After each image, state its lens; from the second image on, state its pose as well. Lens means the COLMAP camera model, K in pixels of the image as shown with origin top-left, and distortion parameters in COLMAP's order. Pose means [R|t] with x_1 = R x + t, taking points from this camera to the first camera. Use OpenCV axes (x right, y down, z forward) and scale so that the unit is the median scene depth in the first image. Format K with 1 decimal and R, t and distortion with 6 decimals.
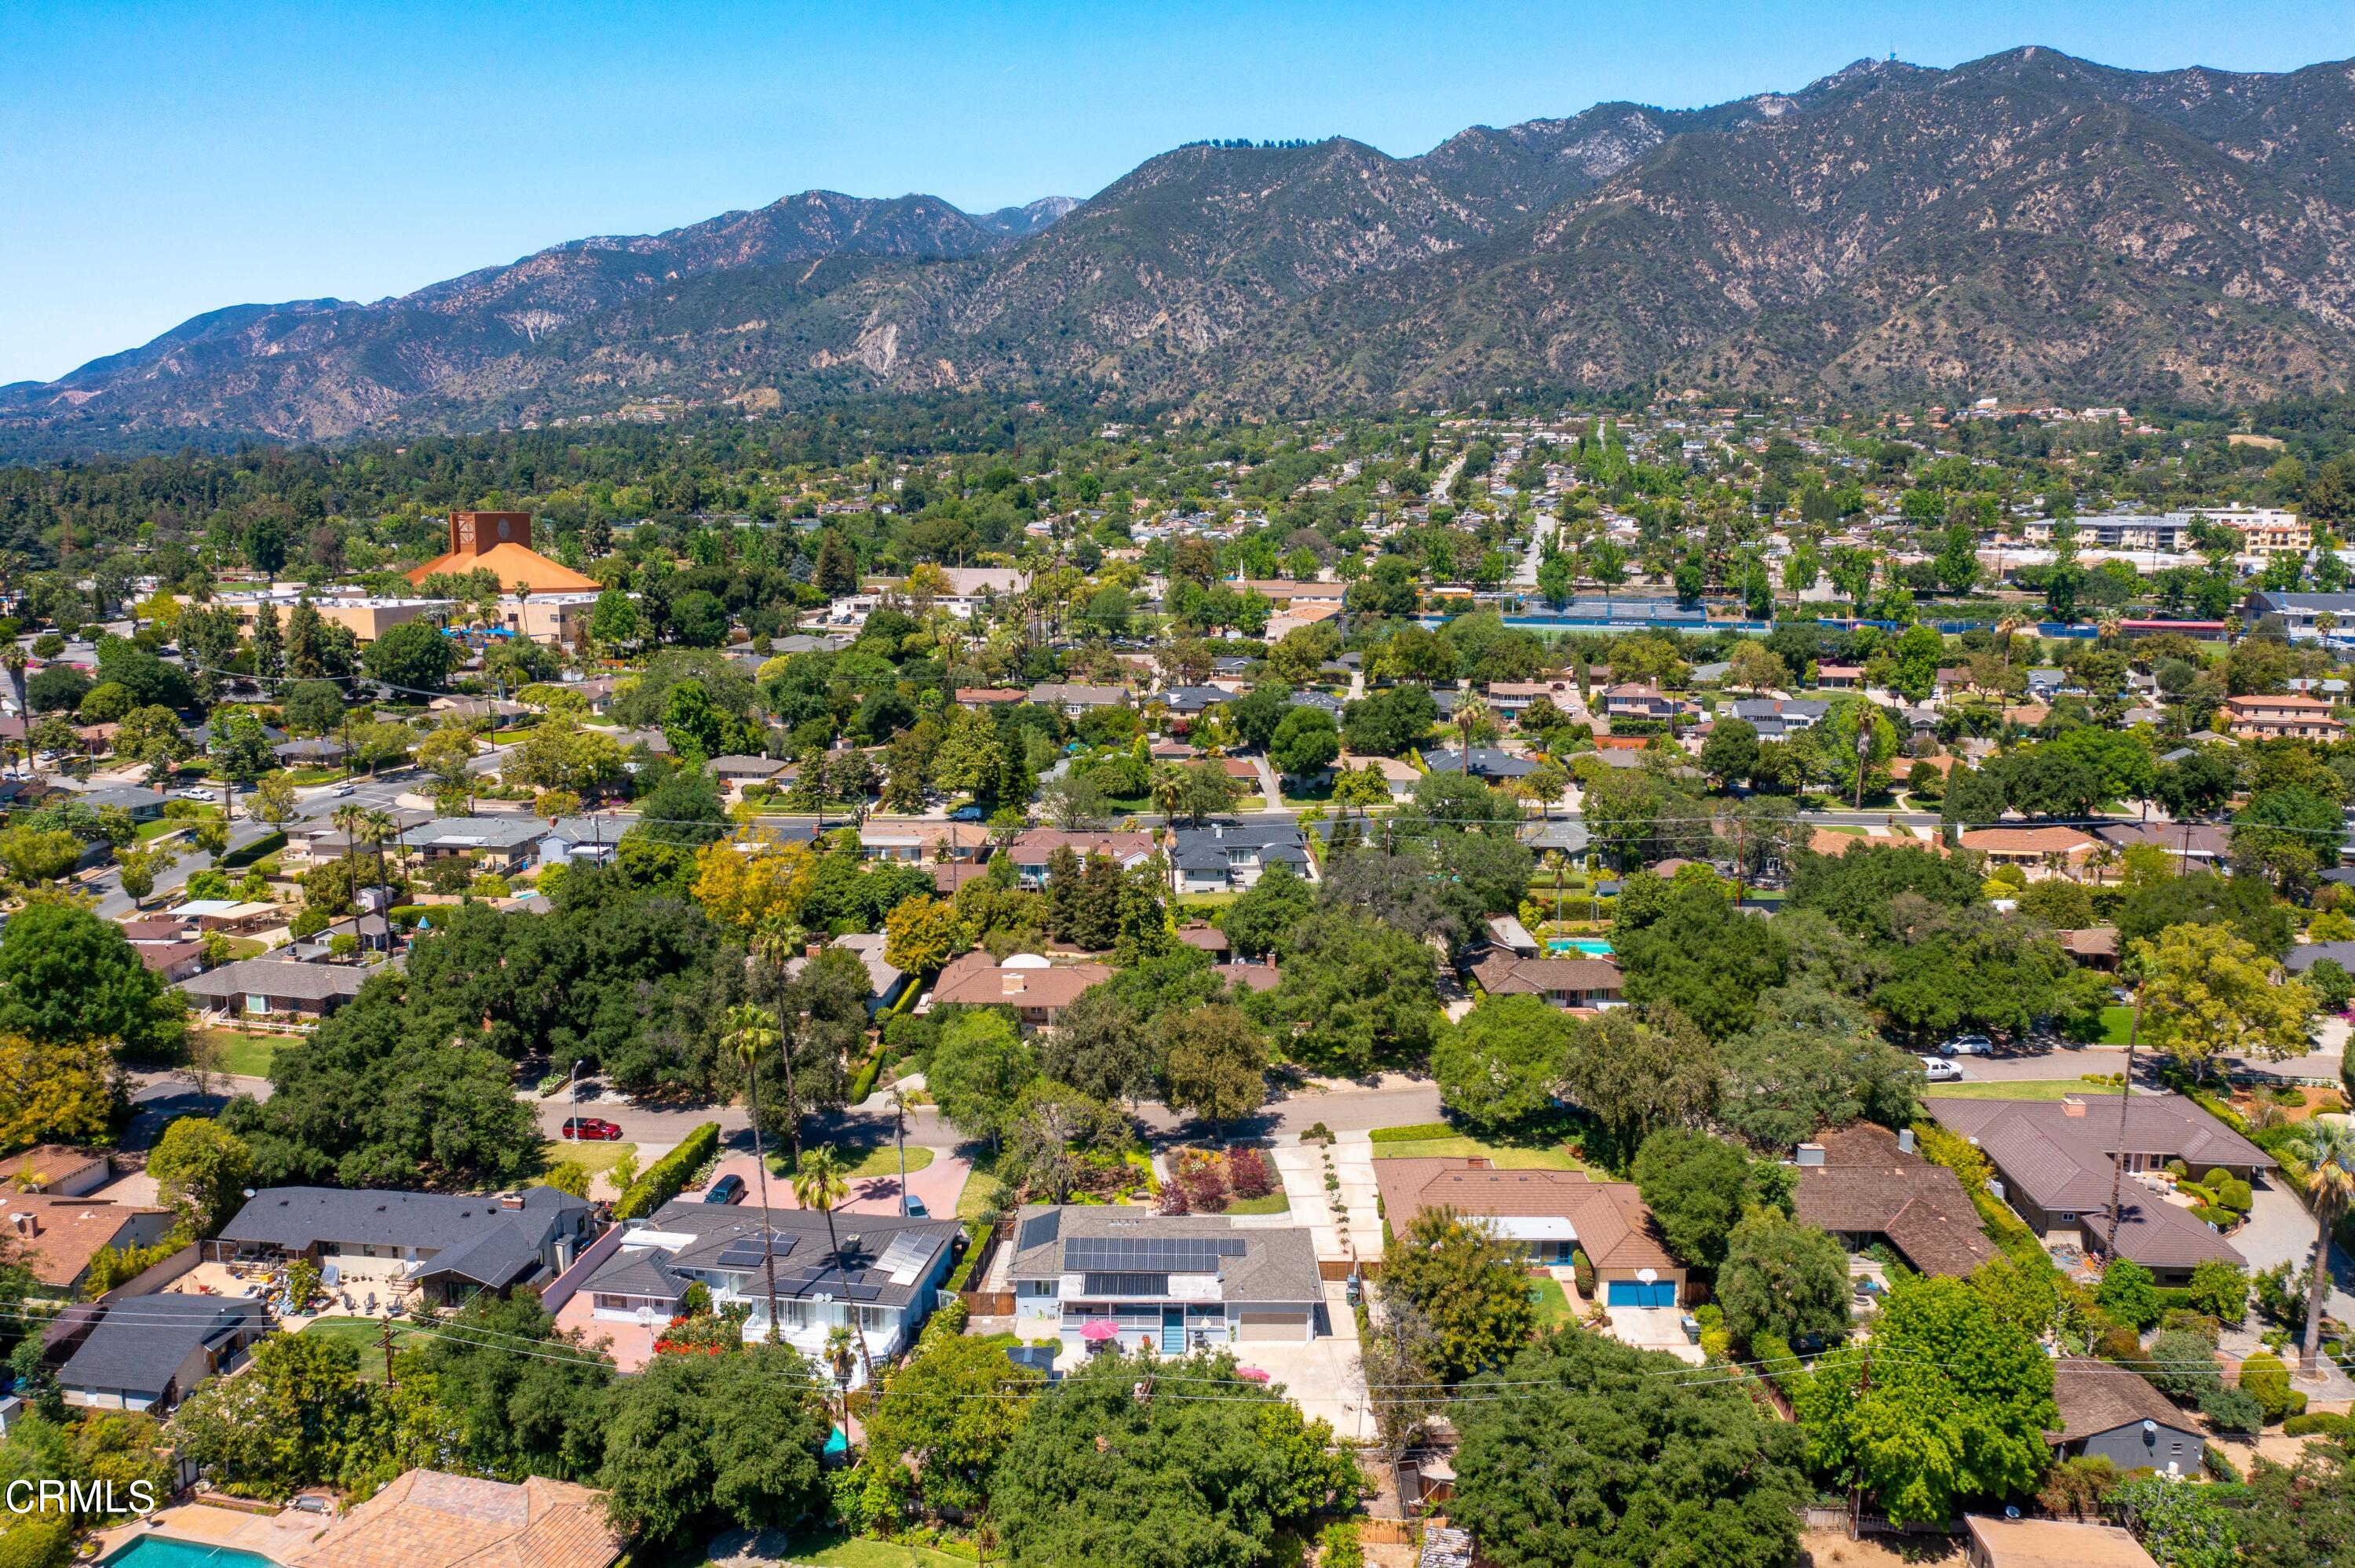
lens RADIAL K [[1836.7, 0, 1170.2], [0, 1836.7, 797.0], [0, 0, 1]] dist [-0.016616, -0.006141]
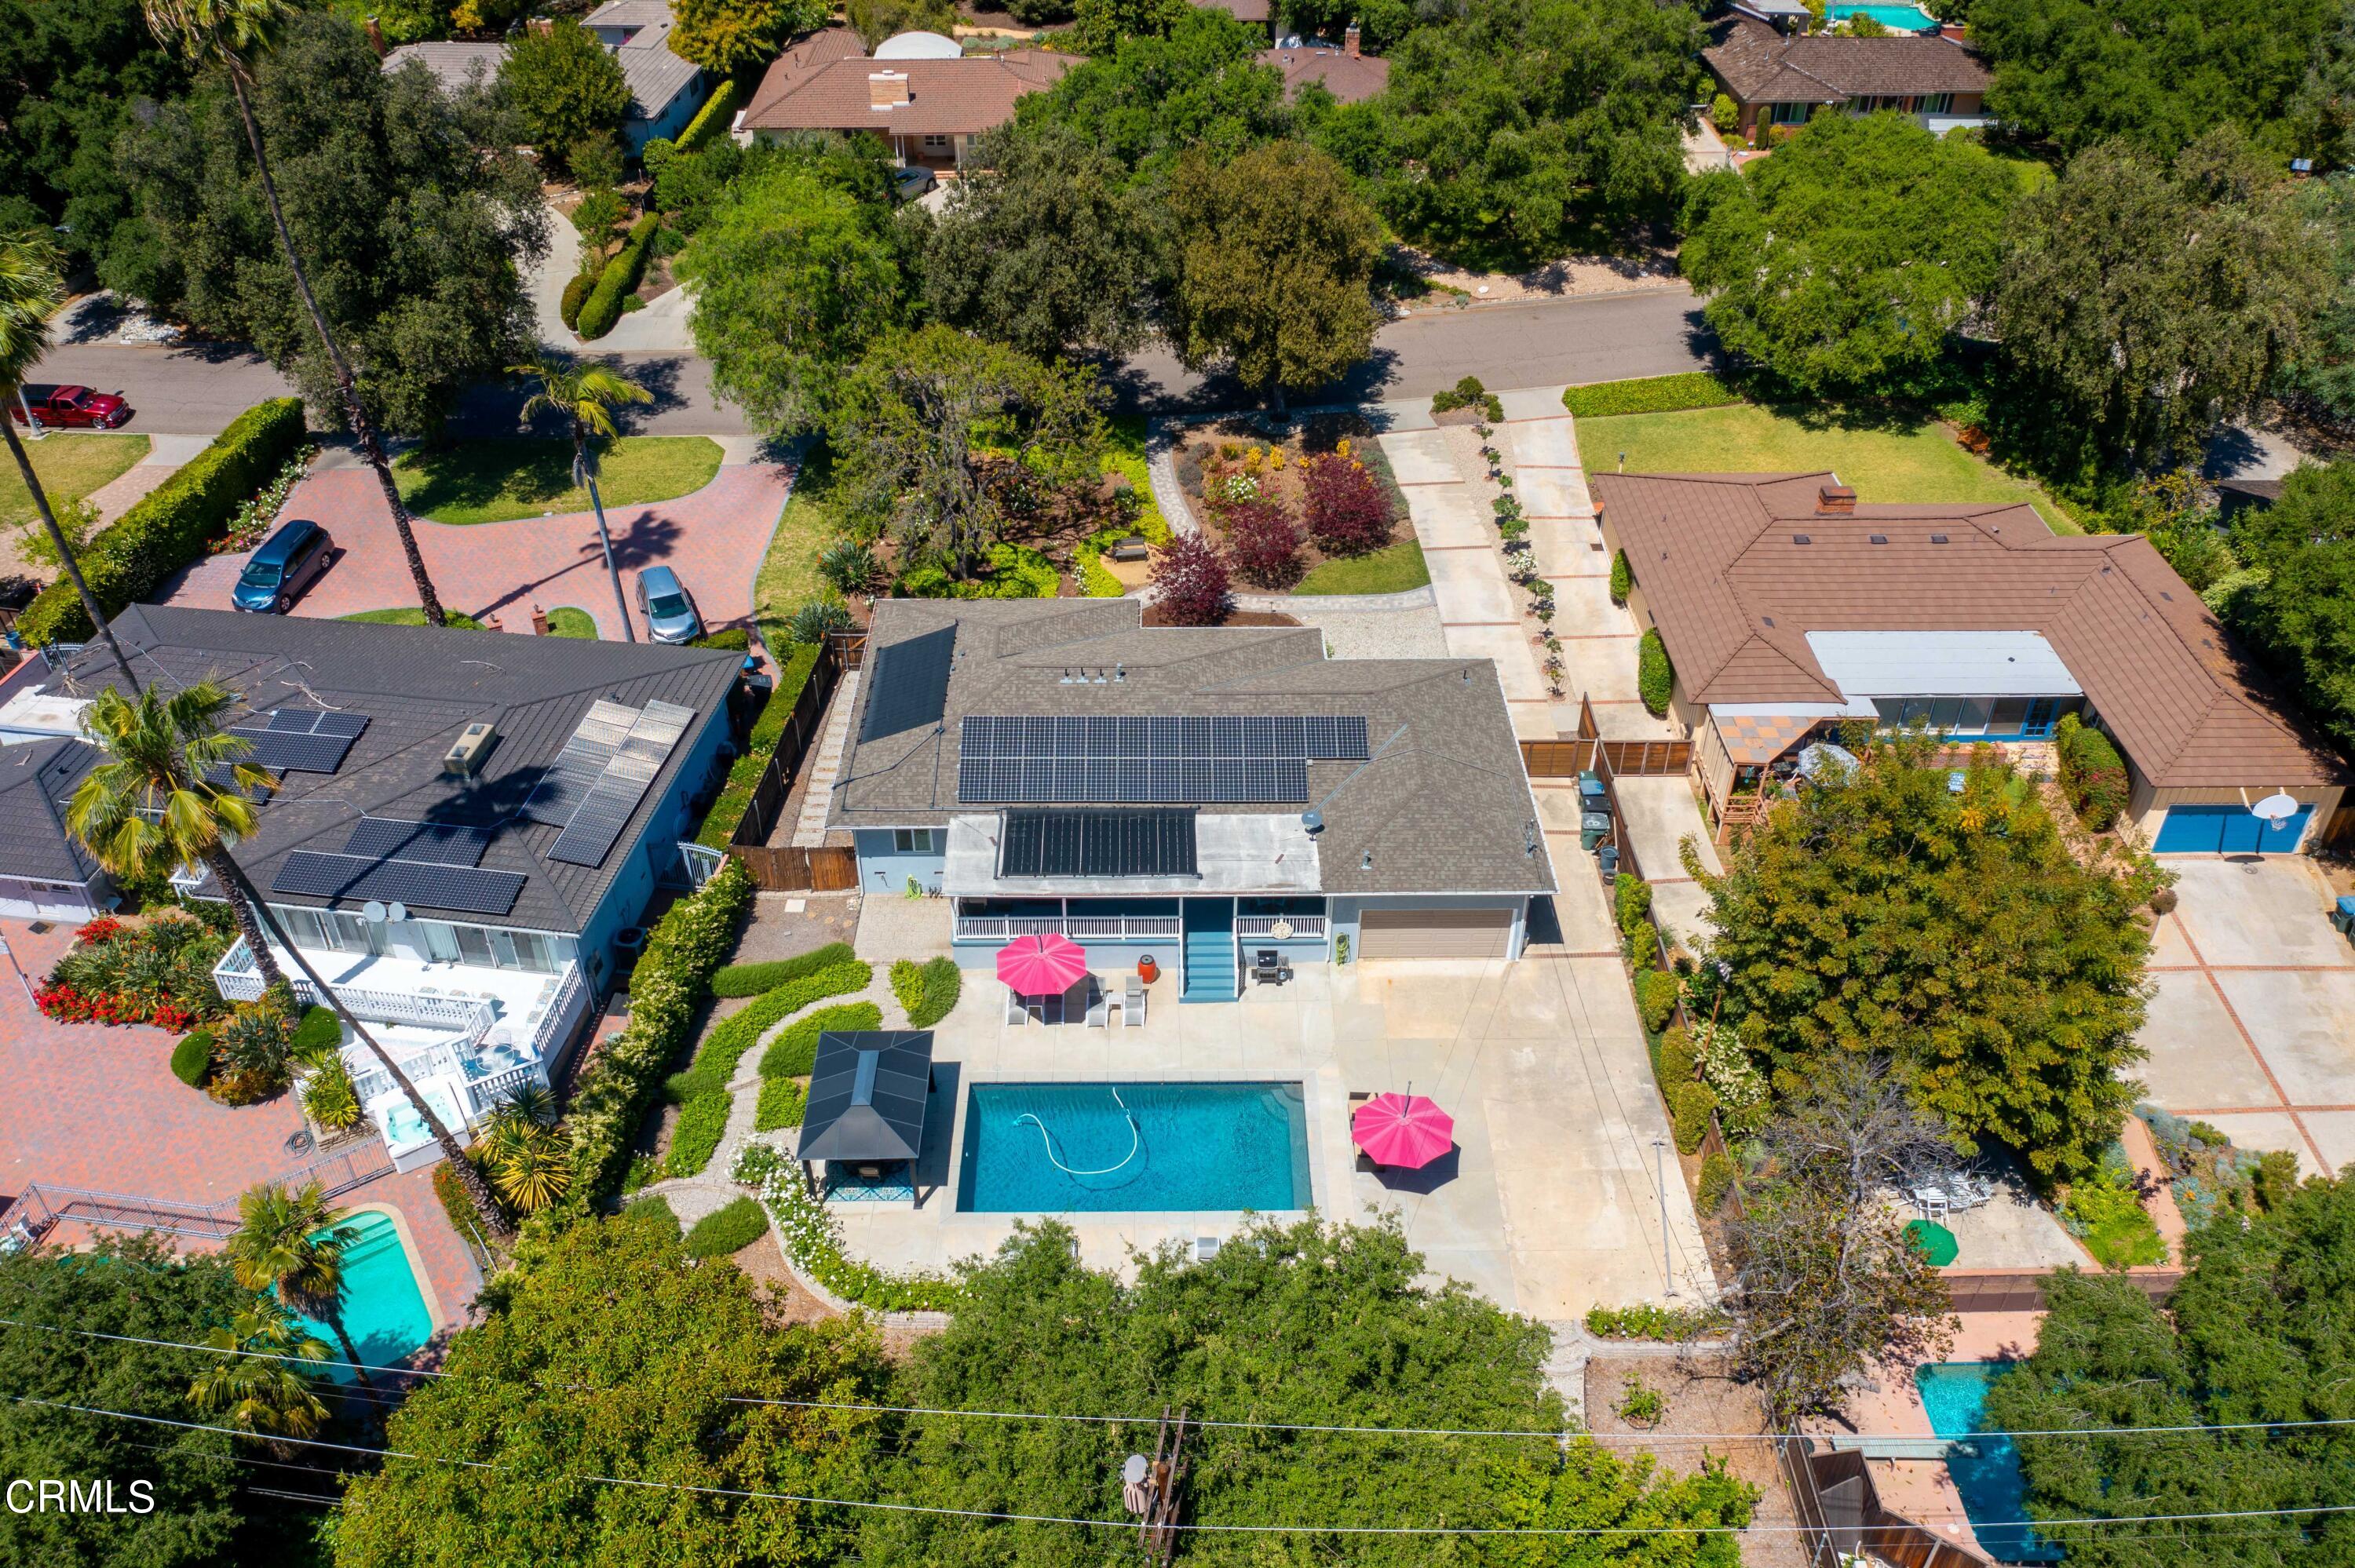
lens RADIAL K [[1836.7, 0, 1170.2], [0, 1836.7, 797.0], [0, 0, 1]] dist [-0.016616, -0.006141]
pose [[0.999943, -0.009630, 0.004572, -0.007316], [0.006413, 0.886047, 0.463551, 0.042615], [-0.008515, -0.463495, 0.886059, 0.496405]]
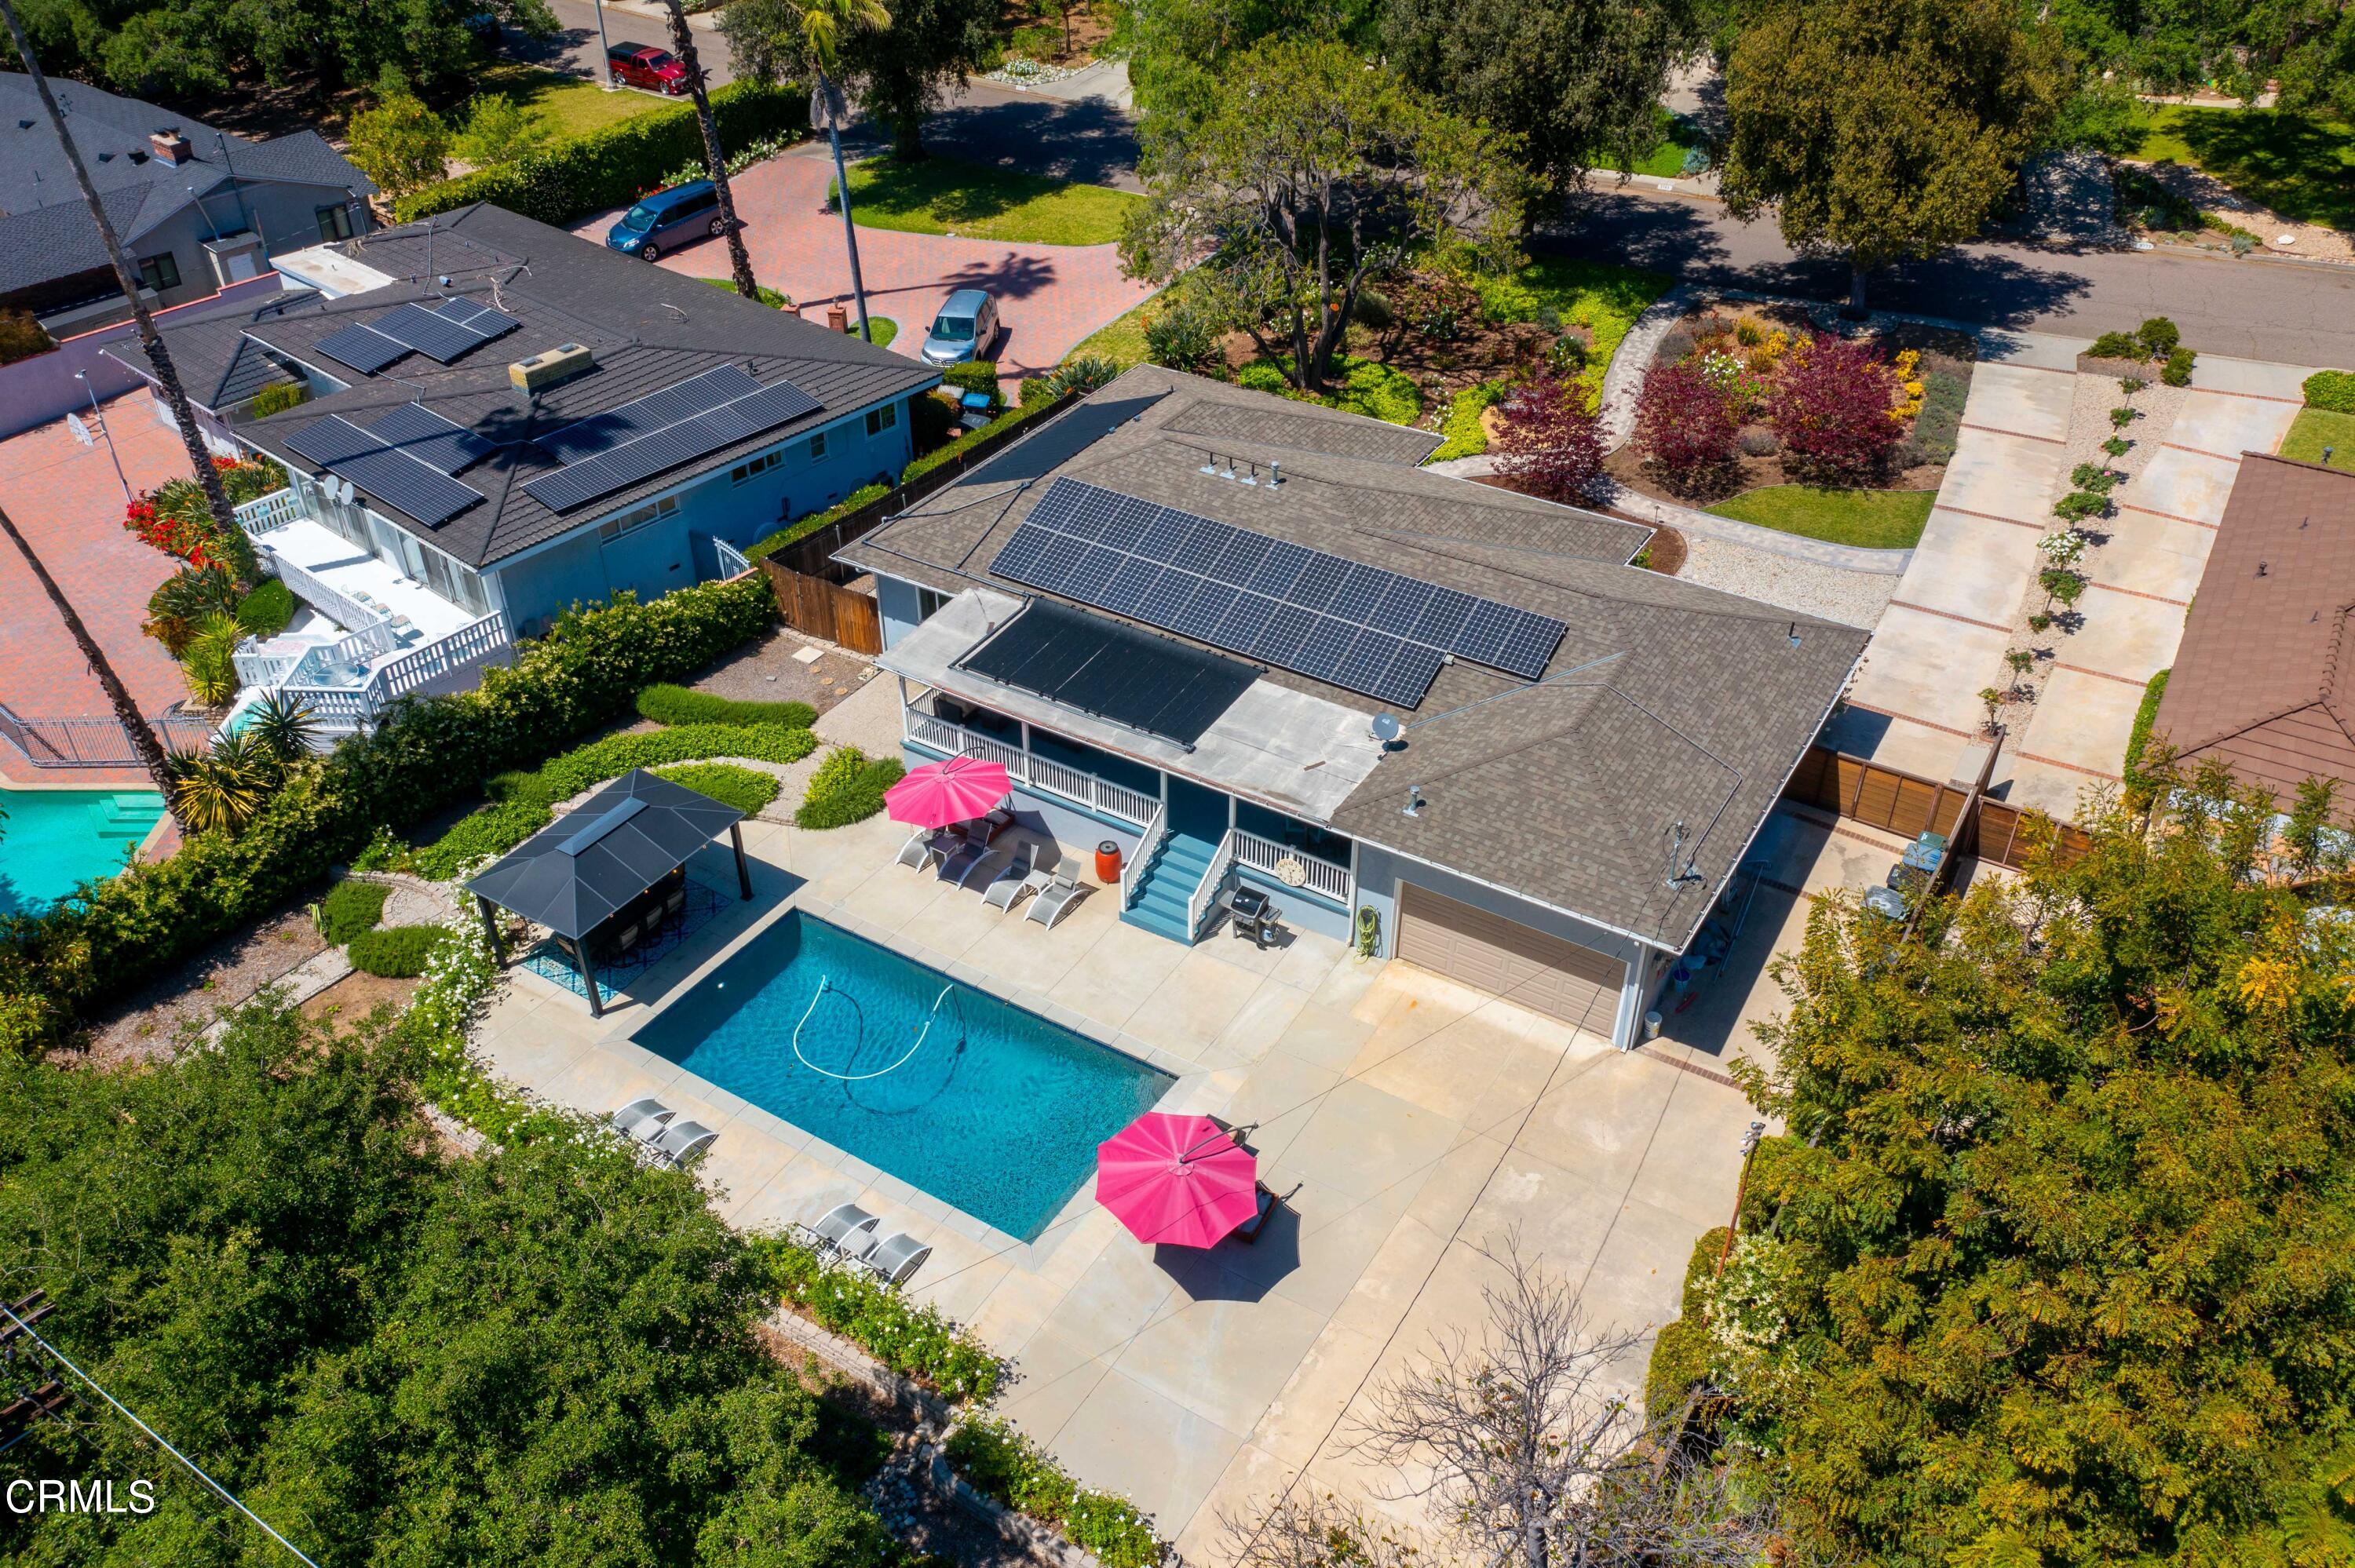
lens RADIAL K [[1836.7, 0, 1170.2], [0, 1836.7, 797.0], [0, 0, 1]] dist [-0.016616, -0.006141]
pose [[0.847722, 0.303673, -0.434914, 0.101552], [-0.076608, 0.881405, 0.466107, 0.112475], [0.524880, -0.361811, 0.770450, 0.611639]]
